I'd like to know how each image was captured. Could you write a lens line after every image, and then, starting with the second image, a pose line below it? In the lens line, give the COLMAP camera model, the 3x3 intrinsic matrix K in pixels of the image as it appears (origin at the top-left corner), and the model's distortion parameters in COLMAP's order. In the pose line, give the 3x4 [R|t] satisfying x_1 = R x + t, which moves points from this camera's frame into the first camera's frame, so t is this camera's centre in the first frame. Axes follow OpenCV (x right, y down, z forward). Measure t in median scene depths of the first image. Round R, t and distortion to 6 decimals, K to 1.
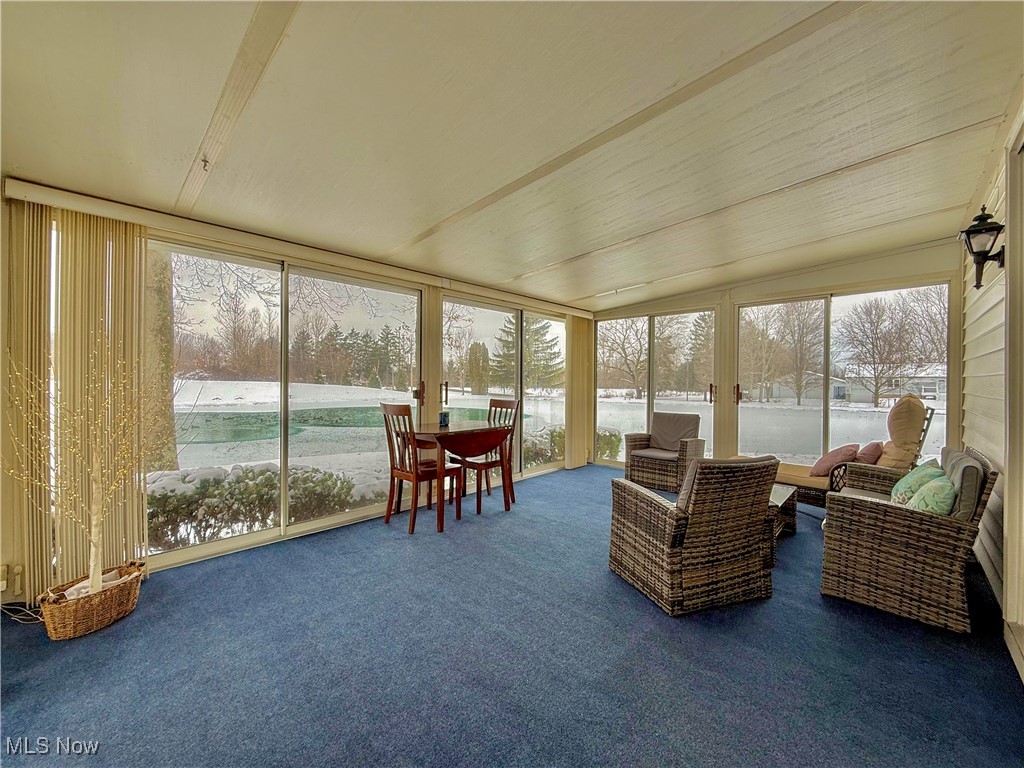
lens RADIAL K [[406.6, 0, 512.0], [0, 406.6, 384.0], [0, 0, 1]] dist [-0.000795, -0.000517]
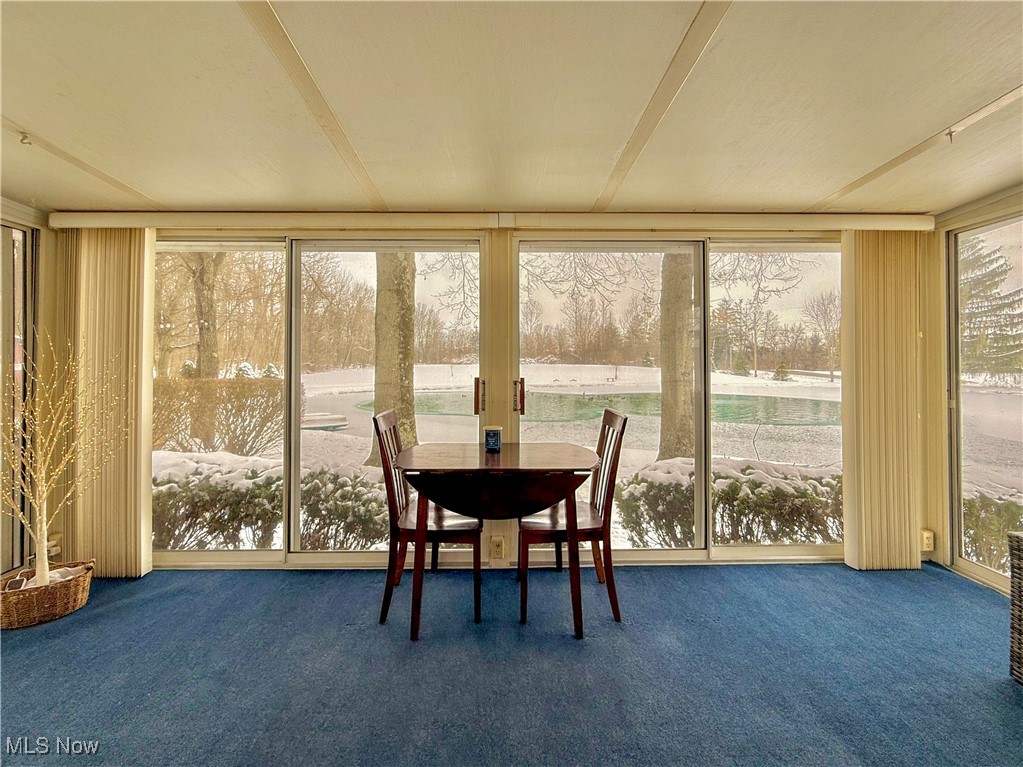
lens RADIAL K [[420.9, 0, 512.3], [0, 420.9, 359.1], [0, 0, 1]] dist [-0.001802, -0.000457]
pose [[0.700698, -0.013318, -0.713334, 0.212128], [0.001928, 0.999857, -0.016773, -0.017328], [0.713456, 0.010377, 0.700623, 0.394563]]
